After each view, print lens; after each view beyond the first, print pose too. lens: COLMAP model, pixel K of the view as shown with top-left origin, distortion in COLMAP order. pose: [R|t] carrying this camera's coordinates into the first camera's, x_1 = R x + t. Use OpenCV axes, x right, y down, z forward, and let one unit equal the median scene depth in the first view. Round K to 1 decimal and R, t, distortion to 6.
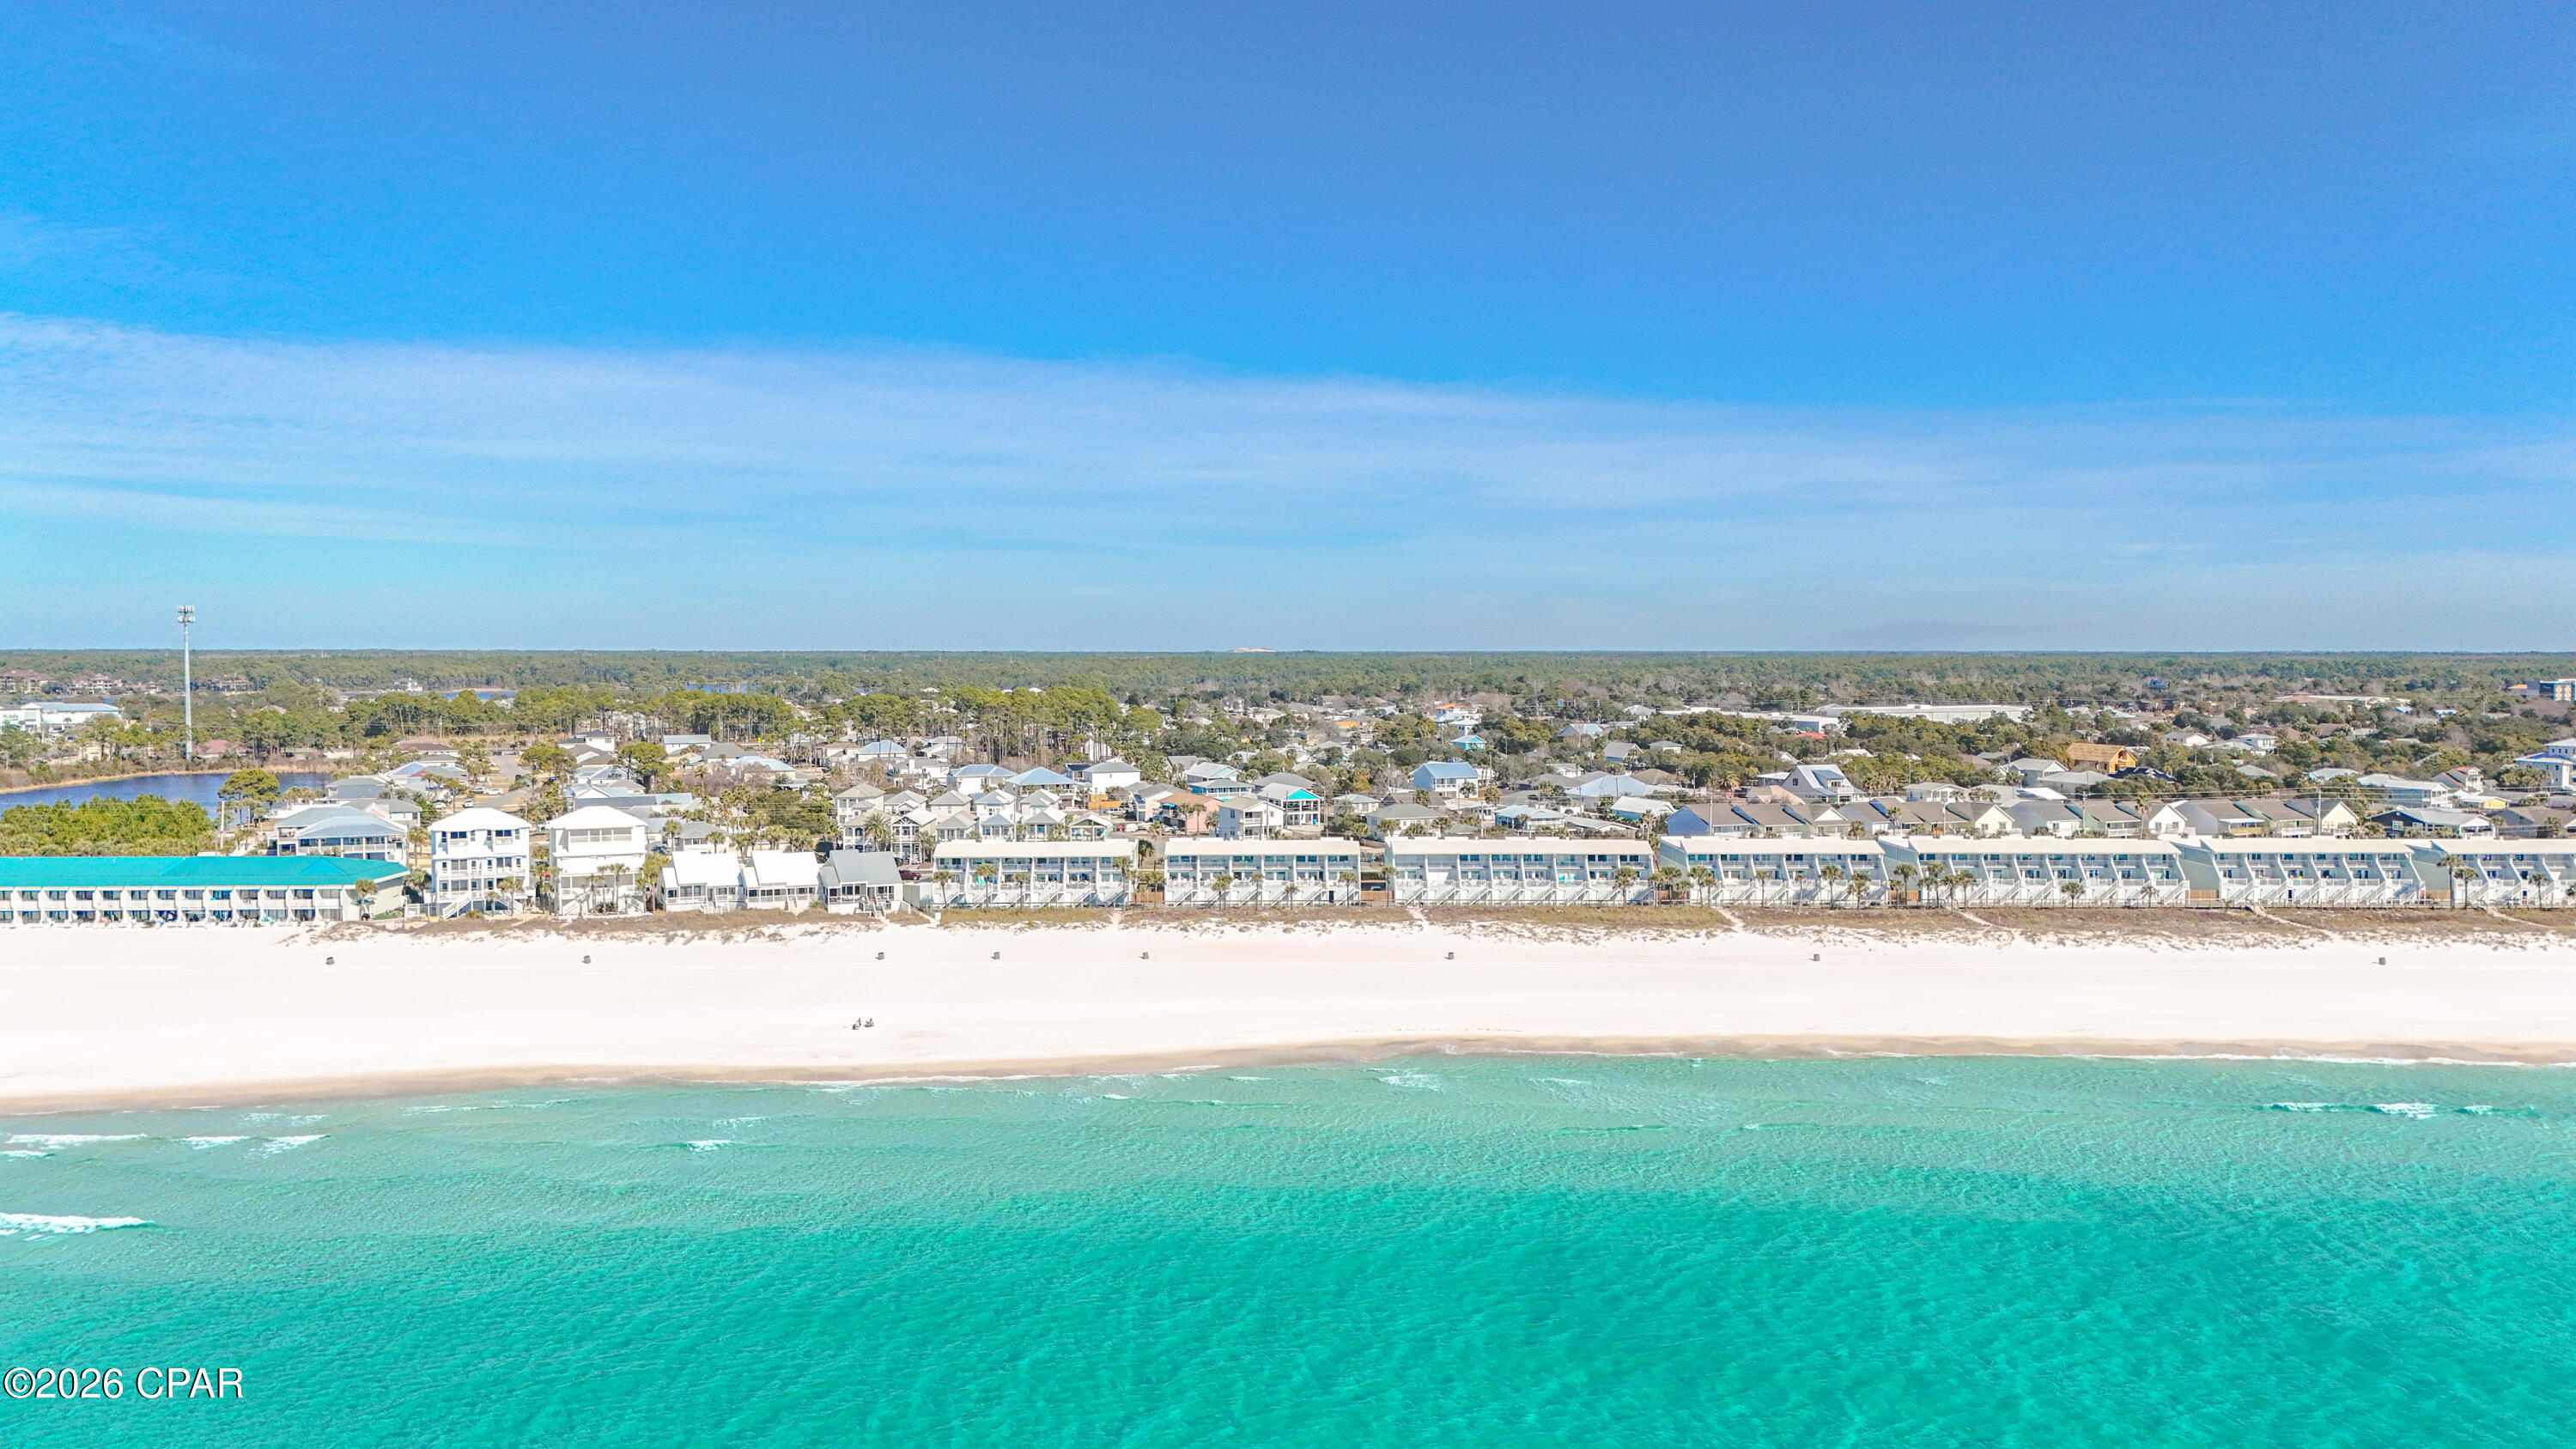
lens RADIAL K [[1865.6, 0, 1288.0], [0, 1865.6, 724.5], [0, 0, 1]] dist [0.034284, 0.000502]
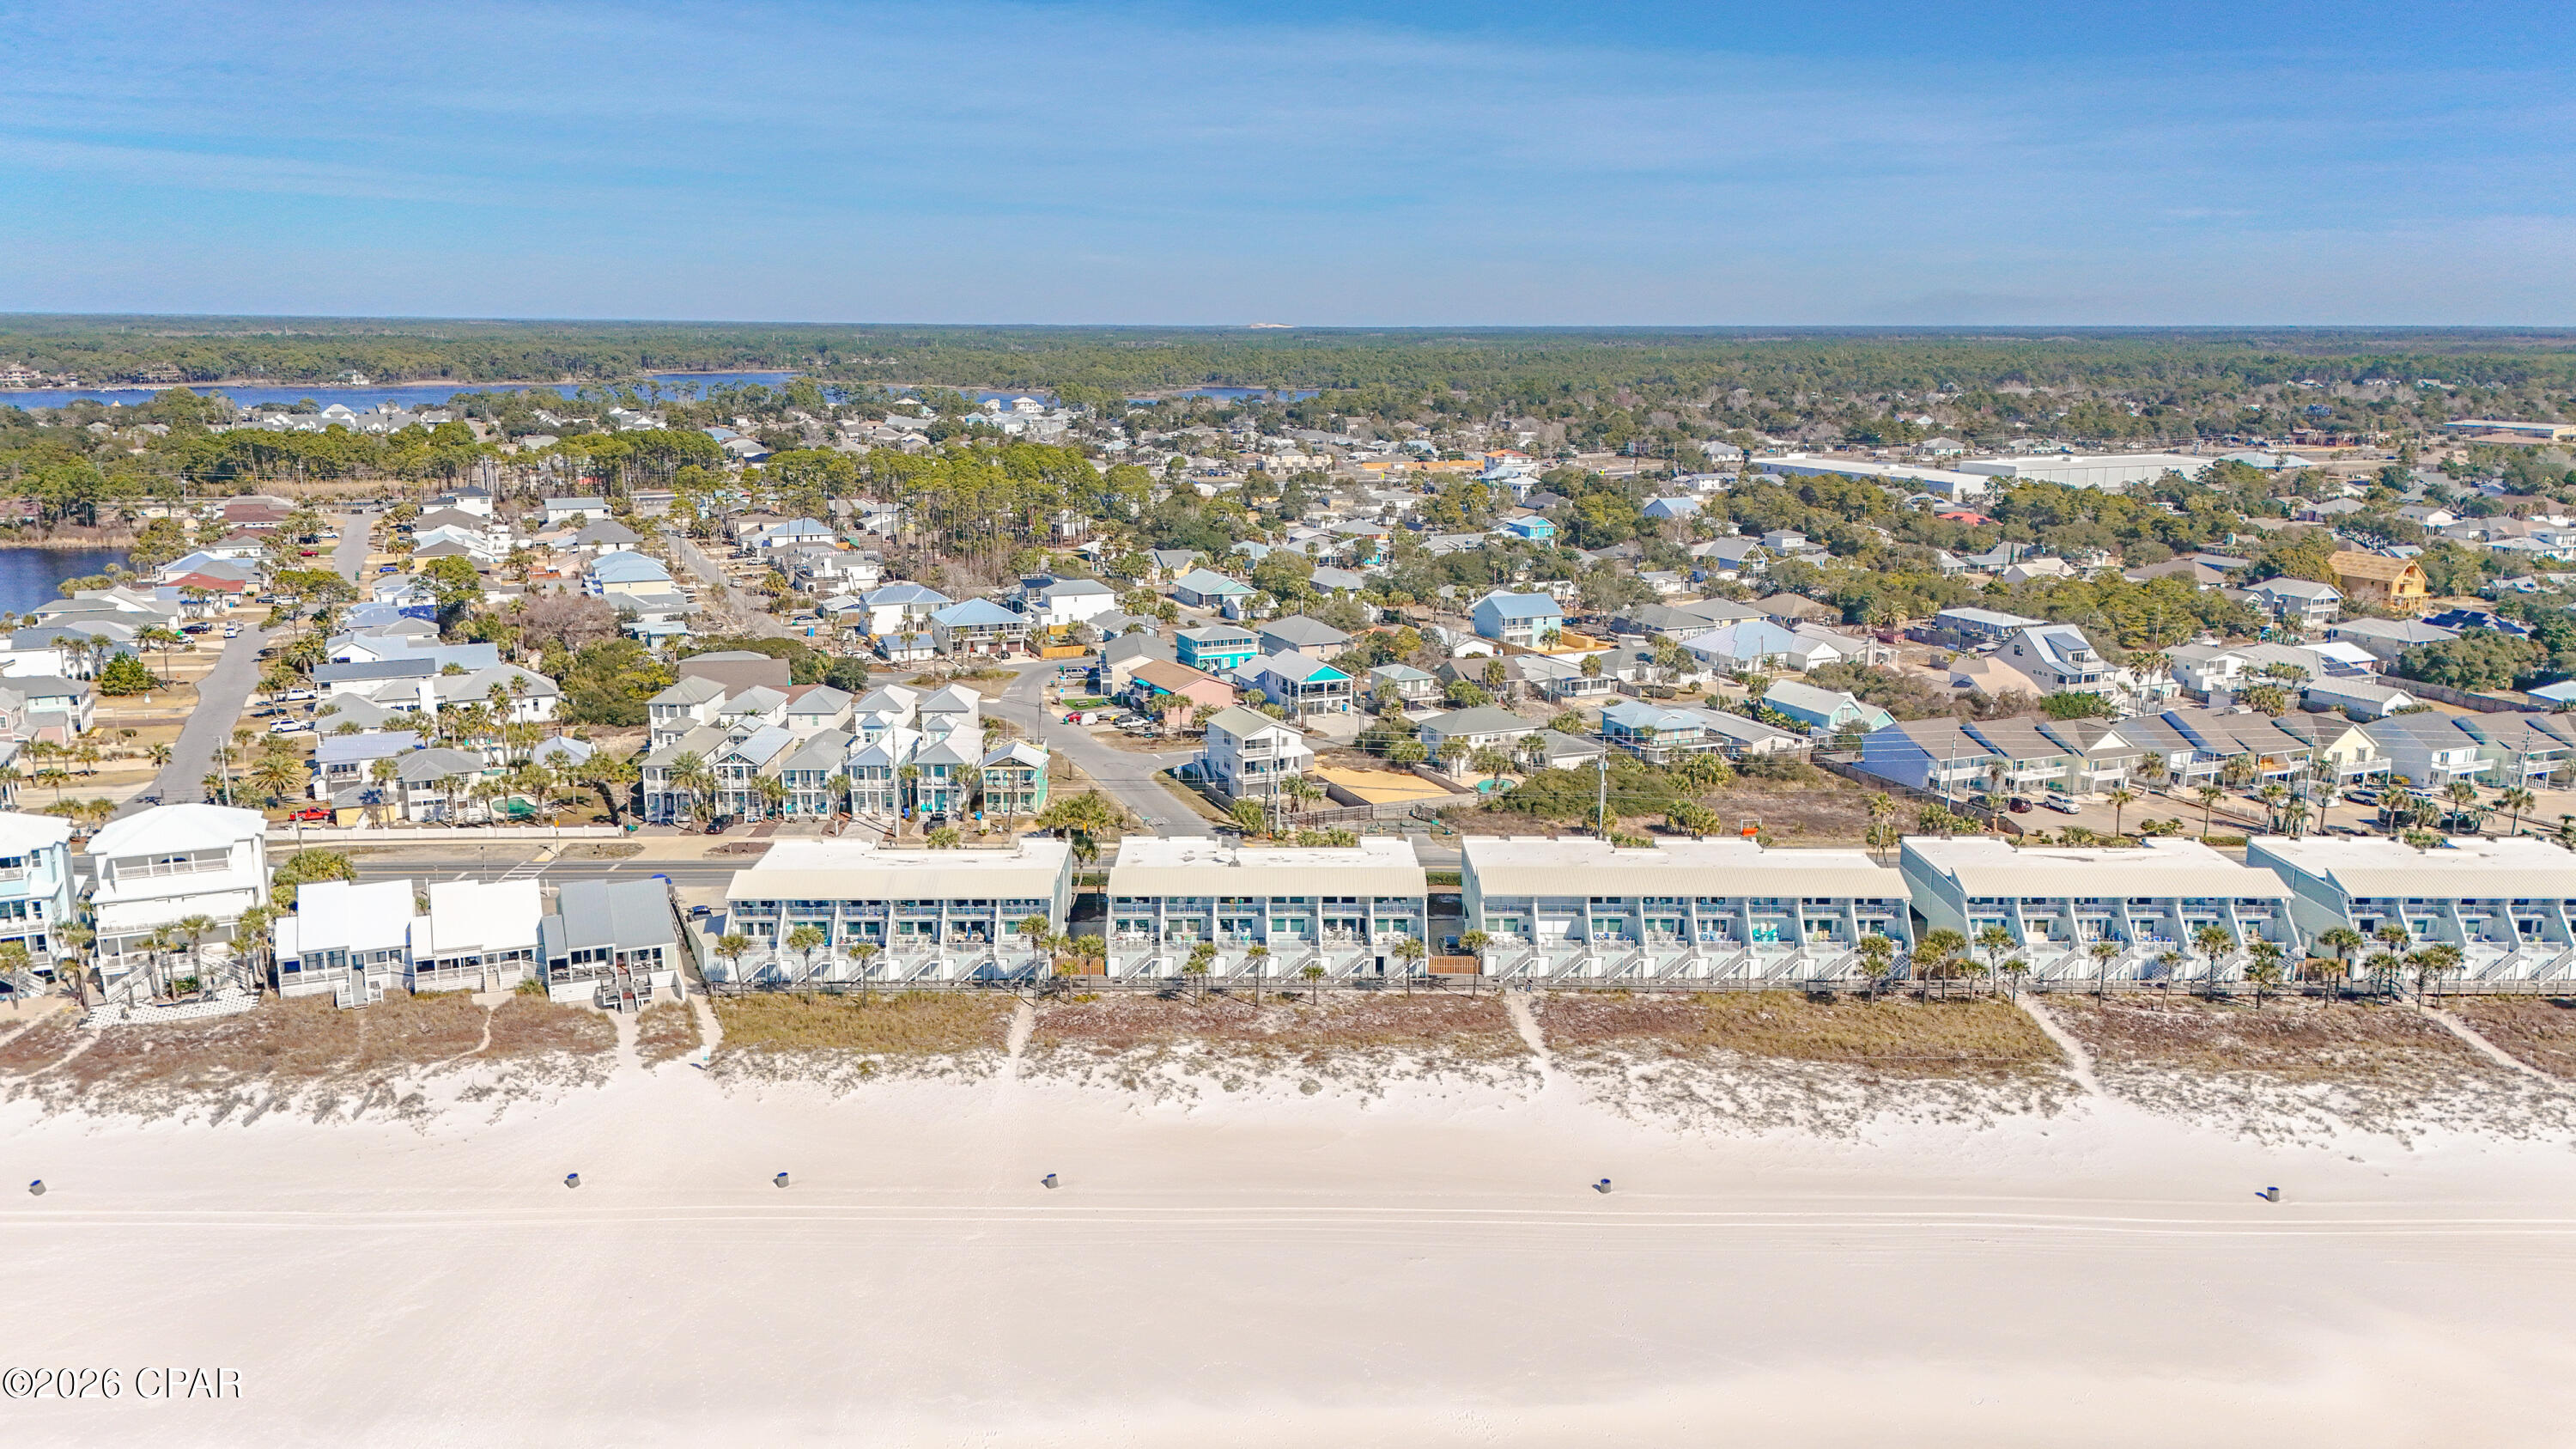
lens RADIAL K [[1865.6, 0, 1288.0], [0, 1865.6, 724.5], [0, 0, 1]] dist [0.034284, 0.000502]
pose [[0.999946, 0.005816, -0.008622, -0.001851], [-0.004248, 0.985114, 0.171851, -0.090049], [0.009493, -0.171806, 0.985085, 0.406966]]
